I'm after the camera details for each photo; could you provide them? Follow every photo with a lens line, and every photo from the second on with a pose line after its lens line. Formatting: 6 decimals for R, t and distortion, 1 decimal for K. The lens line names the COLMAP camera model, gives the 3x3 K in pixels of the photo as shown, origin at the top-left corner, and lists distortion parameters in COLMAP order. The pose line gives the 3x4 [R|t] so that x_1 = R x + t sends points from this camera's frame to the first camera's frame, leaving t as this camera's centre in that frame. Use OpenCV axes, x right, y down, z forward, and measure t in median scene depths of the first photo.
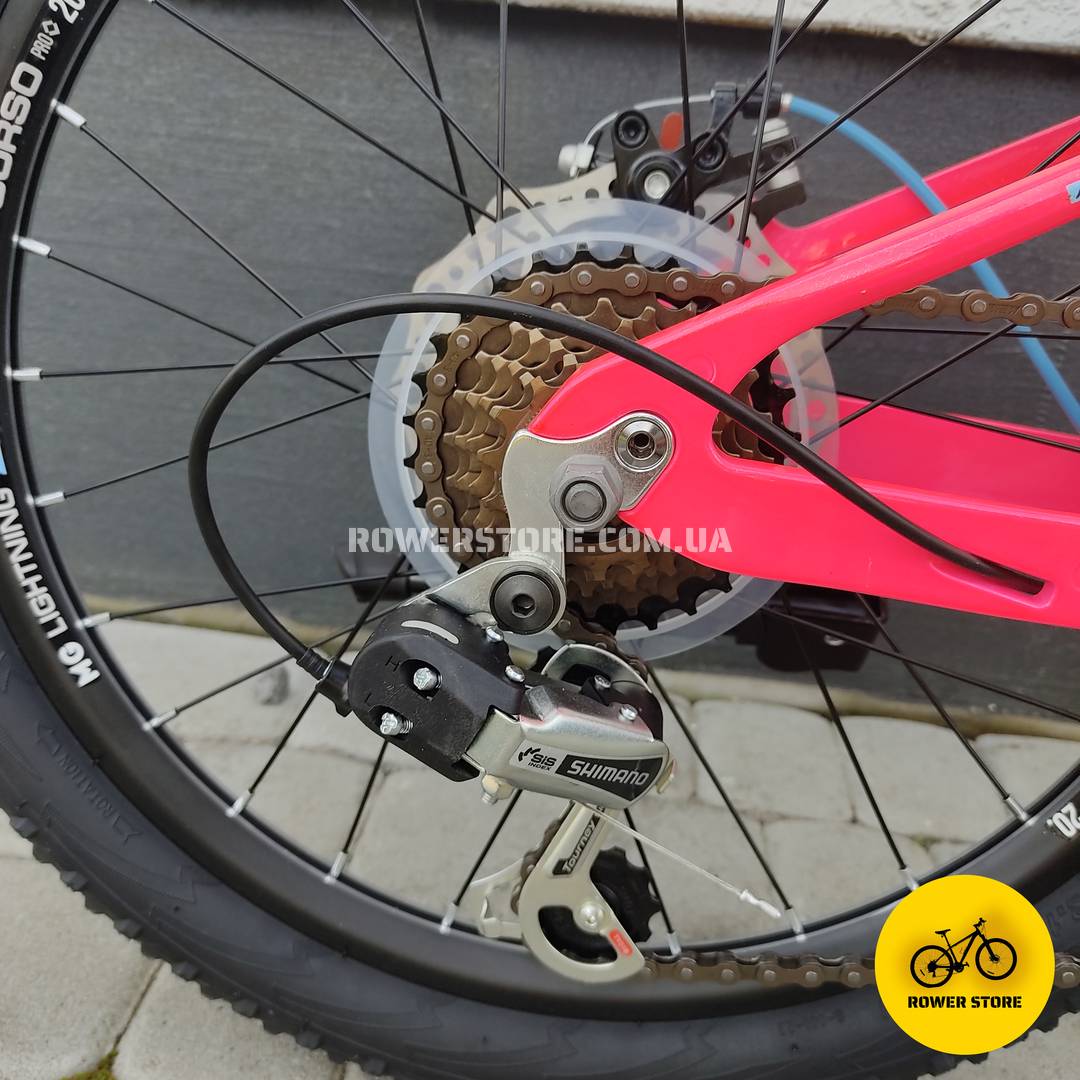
lens RADIAL K [[1083.5, 0, 544.2], [0, 1083.5, 545.5], [0, 0, 1]] dist [0.091904, -0.183967]
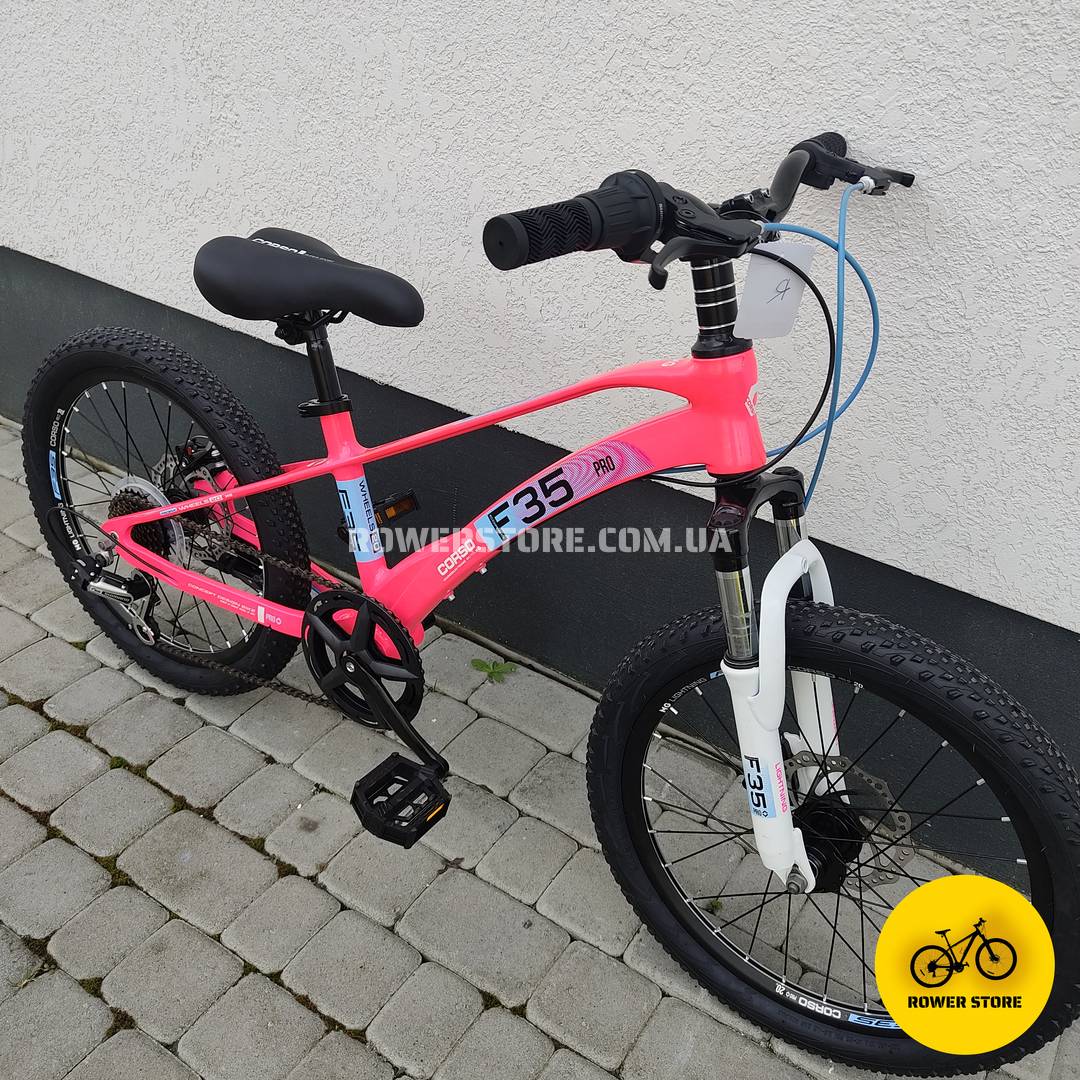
lens RADIAL K [[1066.7, 0, 542.6], [0, 1066.7, 548.7], [0, 0, 1]] dist [0.126656, -0.233225]
pose [[0.897394, 0.223767, -0.380280, 2.990106], [-0.154988, 0.966804, 0.203149, -1.081455], [0.413114, -0.123366, 0.902285, -2.171744]]
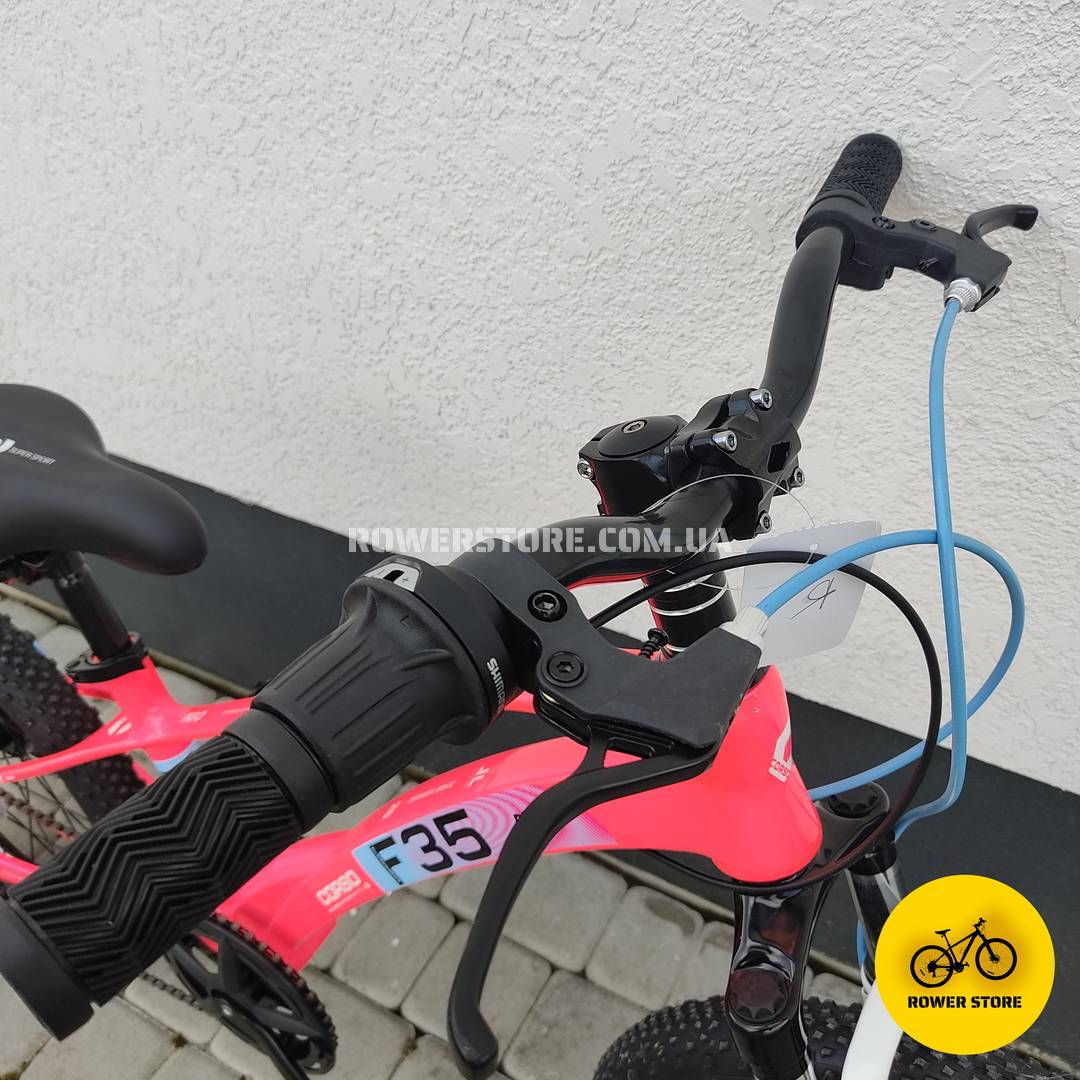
lens RADIAL K [[1083.5, 0, 544.2], [0, 1083.5, 545.5], [0, 0, 1]] dist [0.091904, -0.183967]
pose [[0.908264, 0.152494, -0.389618, 2.590278], [-0.015310, 0.942704, 0.333280, -1.682628], [0.418117, -0.296741, 0.858559, -0.767790]]
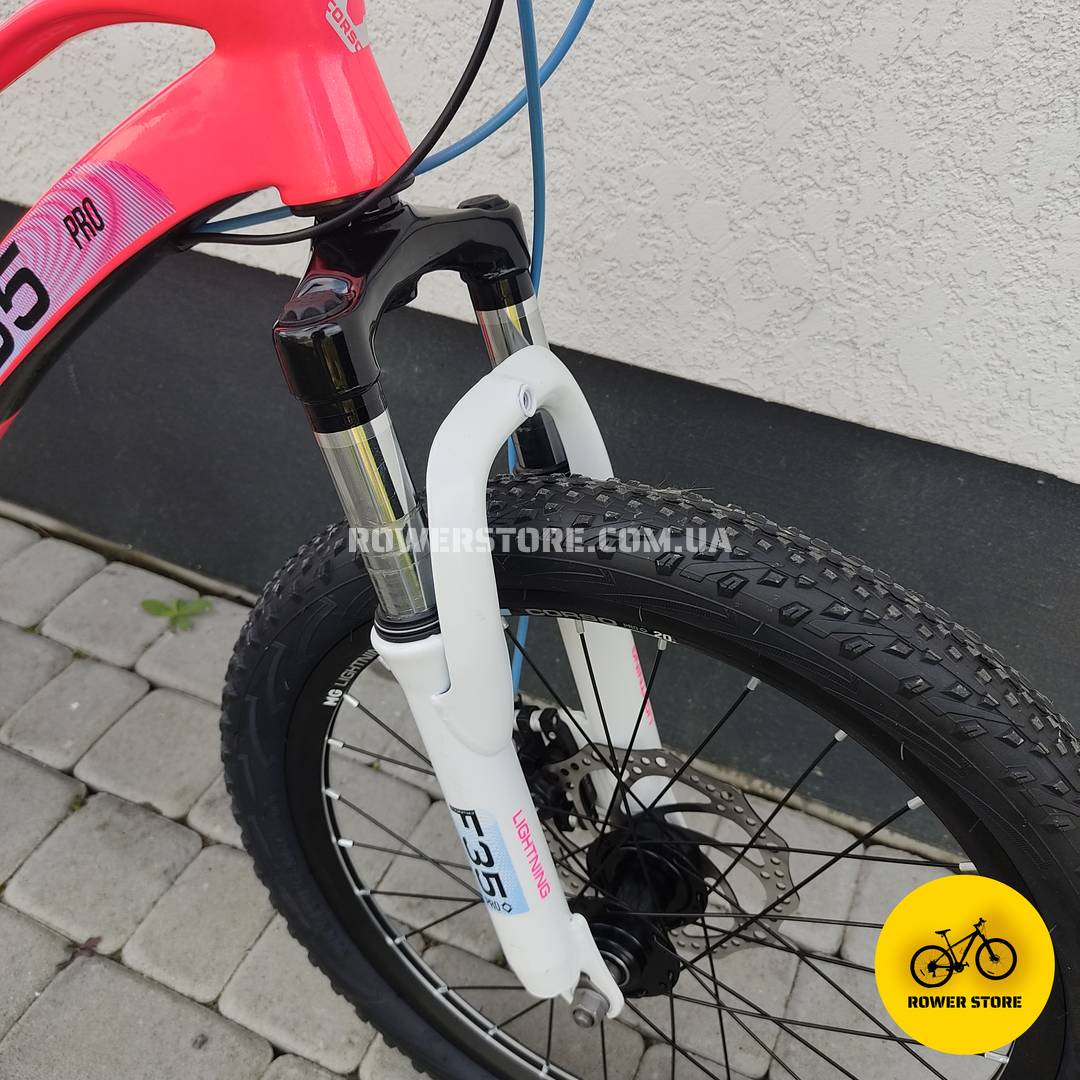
lens RADIAL K [[1083.5, 0, 544.2], [0, 1083.5, 545.5], [0, 0, 1]] dist [0.091904, -0.183967]
pose [[0.953155, 0.160287, -0.256522, 2.931810], [-0.077782, 0.949419, 0.304227, -0.815310], [0.292310, -0.270023, 0.917411, -0.646986]]
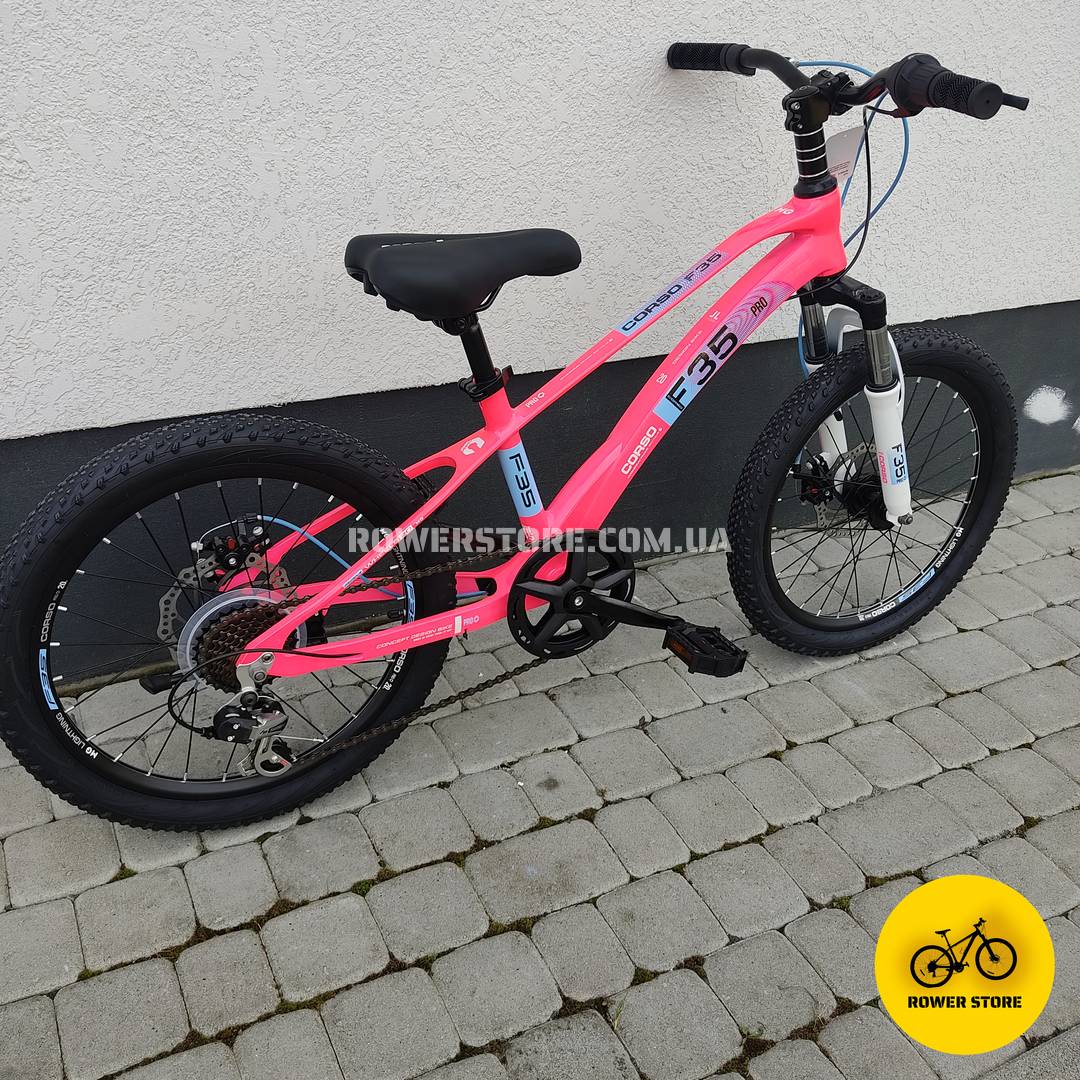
lens RADIAL K [[1057.4, 0, 540.5], [0, 1057.4, 550.4], [0, 0, 1]] dist [0.090306, -0.168876]
pose [[0.841208, -0.308273, 0.444227, -0.577716], [0.209174, 0.943125, 0.258384, -1.057969], [-0.498614, -0.124434, 0.857846, -2.423664]]
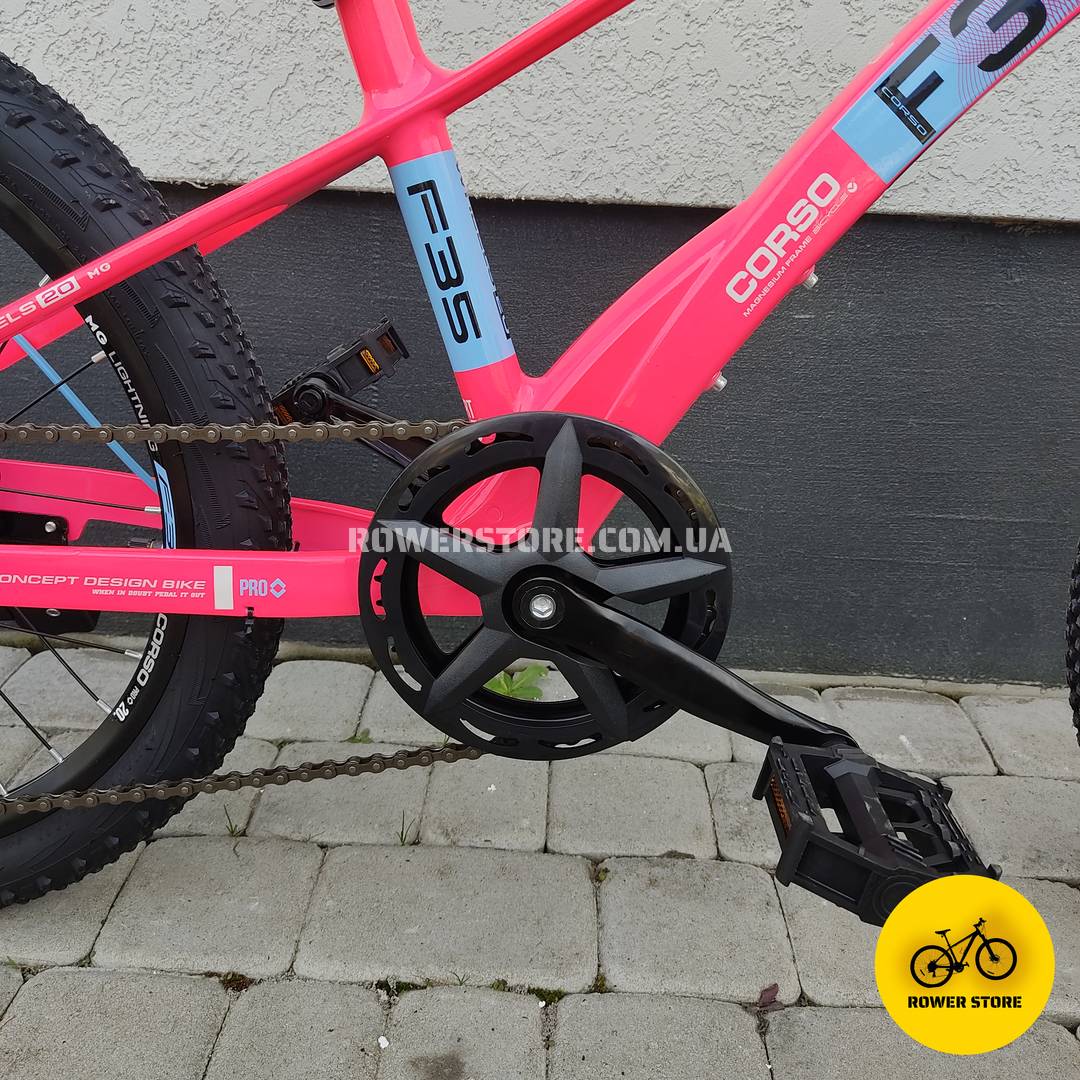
lens RADIAL K [[1083.5, 0, 544.2], [0, 1083.5, 545.5], [0, 0, 1]] dist [0.091904, -0.183967]
pose [[0.995384, -0.075356, 0.059426, 1.077813], [0.073077, 0.996538, 0.039635, -0.024113], [-0.062207, -0.035109, 0.997446, -0.742706]]
